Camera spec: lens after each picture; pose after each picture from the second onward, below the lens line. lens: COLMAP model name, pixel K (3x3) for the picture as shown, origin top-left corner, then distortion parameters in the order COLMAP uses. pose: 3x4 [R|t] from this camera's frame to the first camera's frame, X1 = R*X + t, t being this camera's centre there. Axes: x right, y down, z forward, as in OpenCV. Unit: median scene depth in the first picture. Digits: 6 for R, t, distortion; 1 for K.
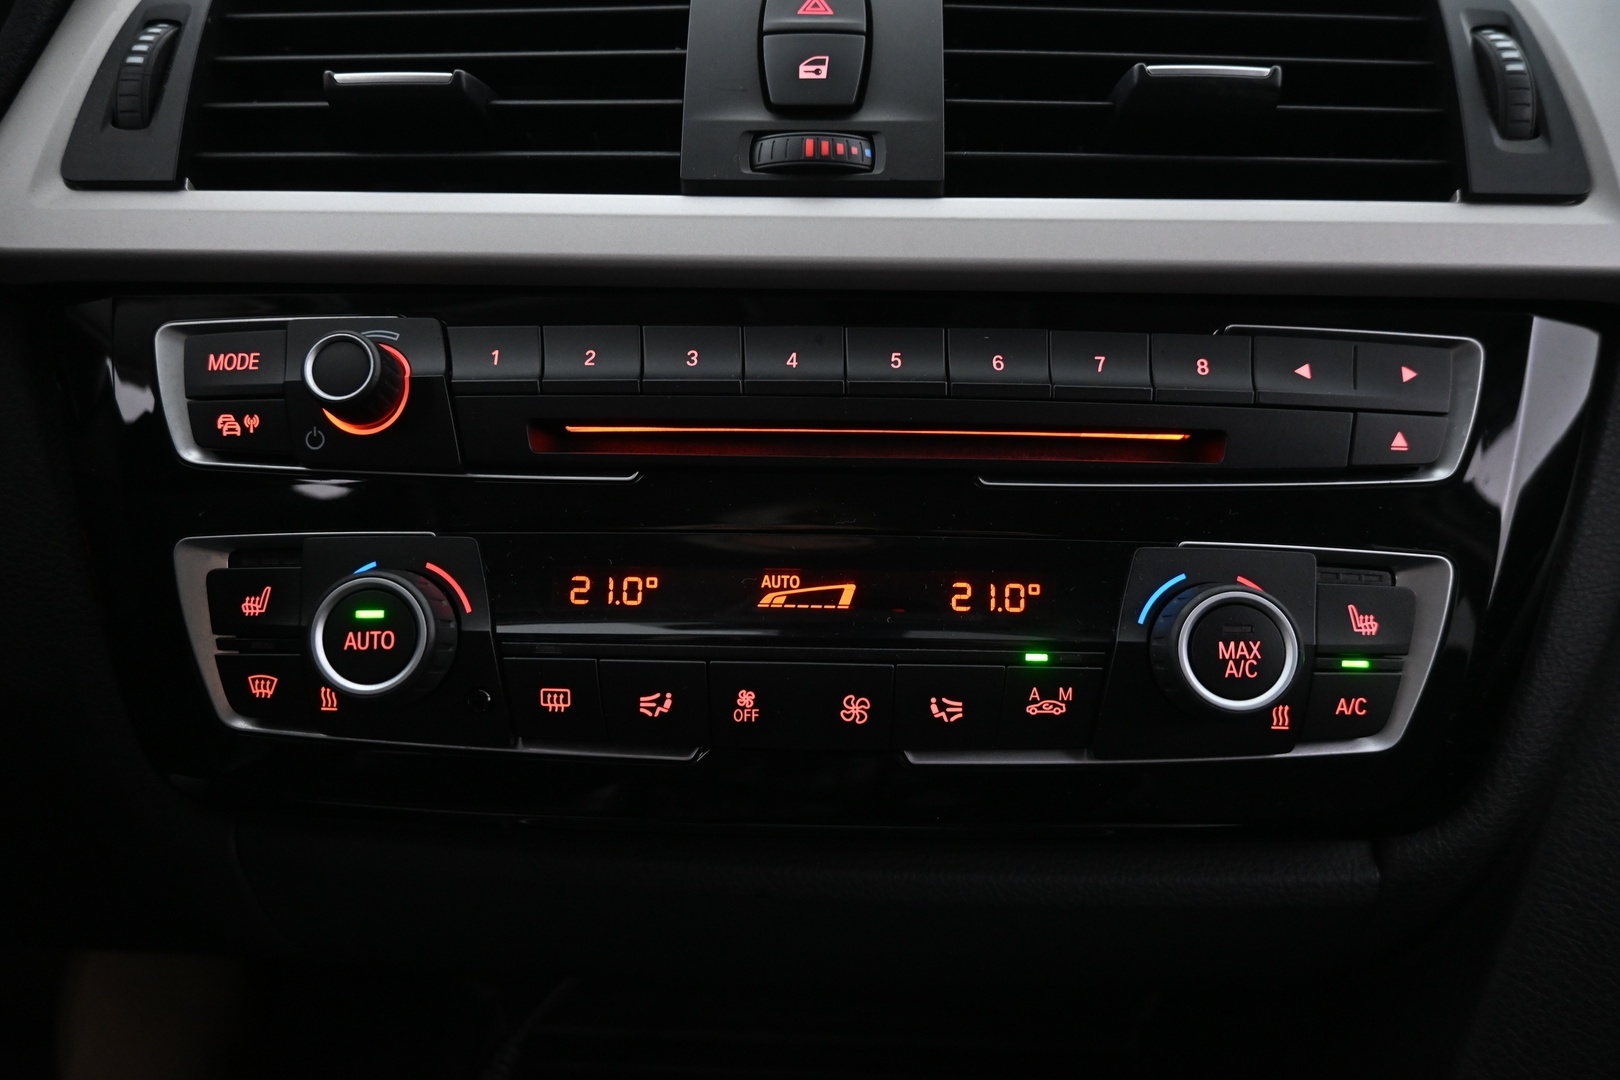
lens RADIAL K [[1106.6, 0, 810.0], [0, 1106.6, 540.0], [0, 0, 1]] dist [0.001976, 0.001182]
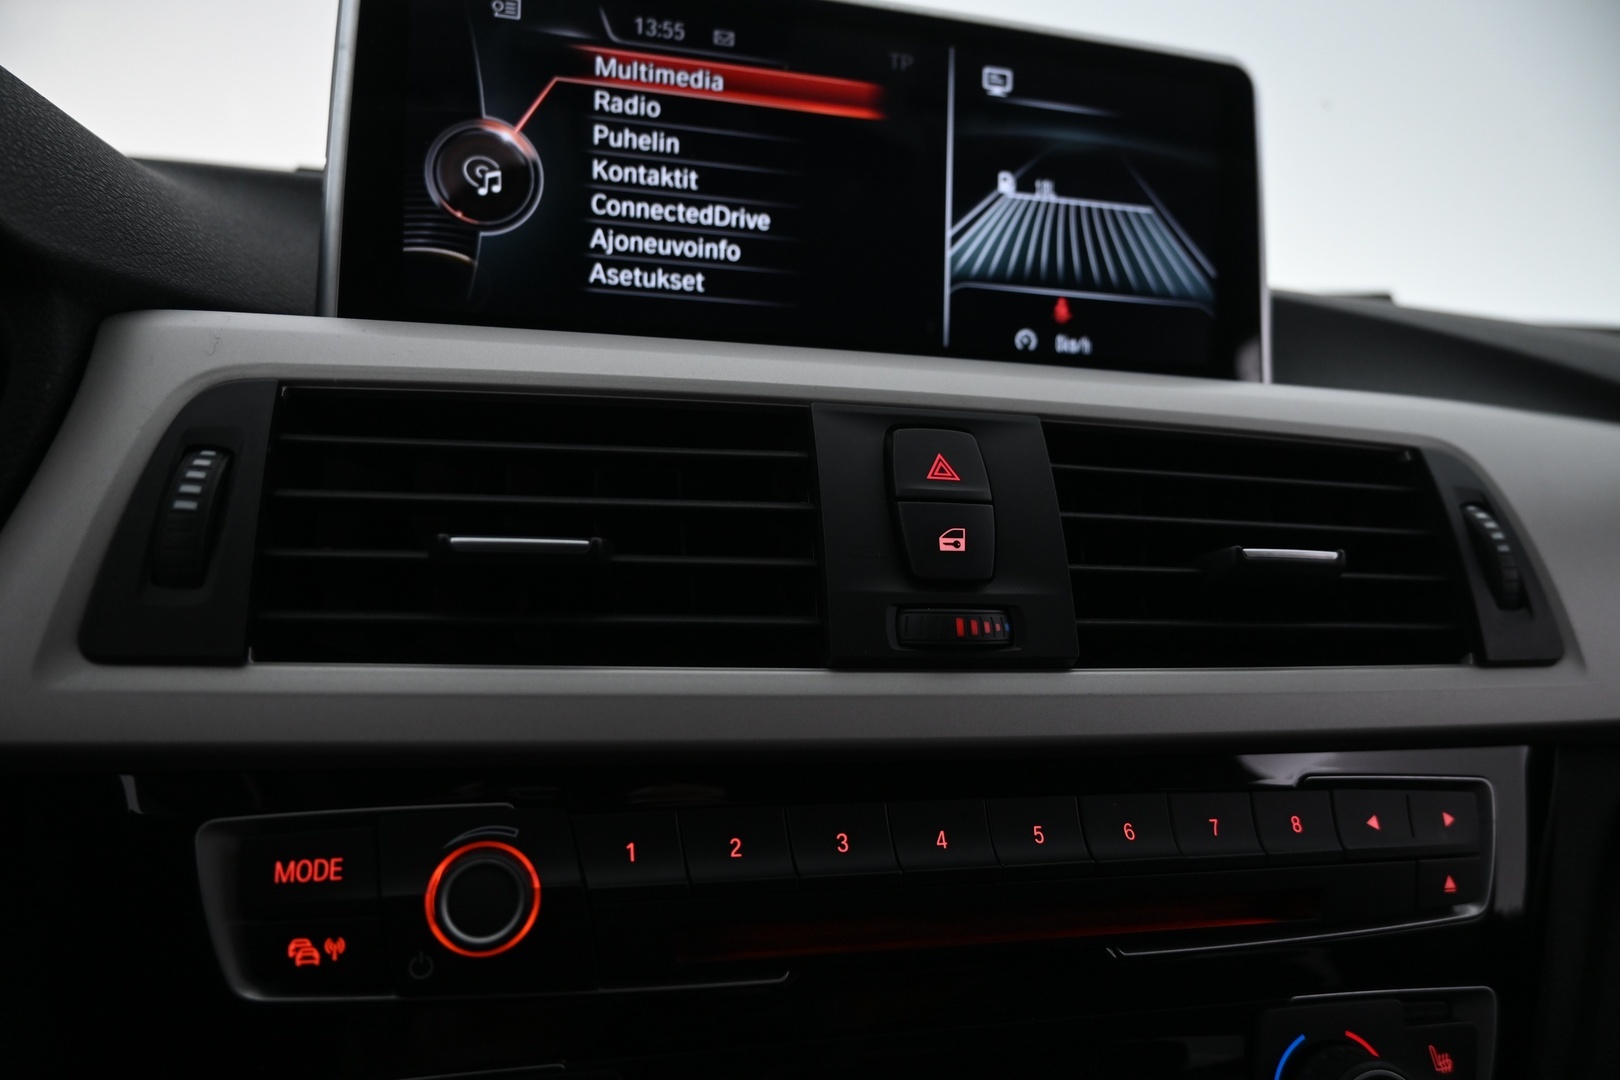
lens RADIAL K [[1106.6, 0, 810.0], [0, 1106.6, 540.0], [0, 0, 1]] dist [0.001976, 0.001182]
pose [[0.961500, 0.013412, 0.274479, -0.397308], [0.011667, 0.995916, -0.089532, -0.338017], [-0.274558, 0.089288, 0.957416, 0.071973]]
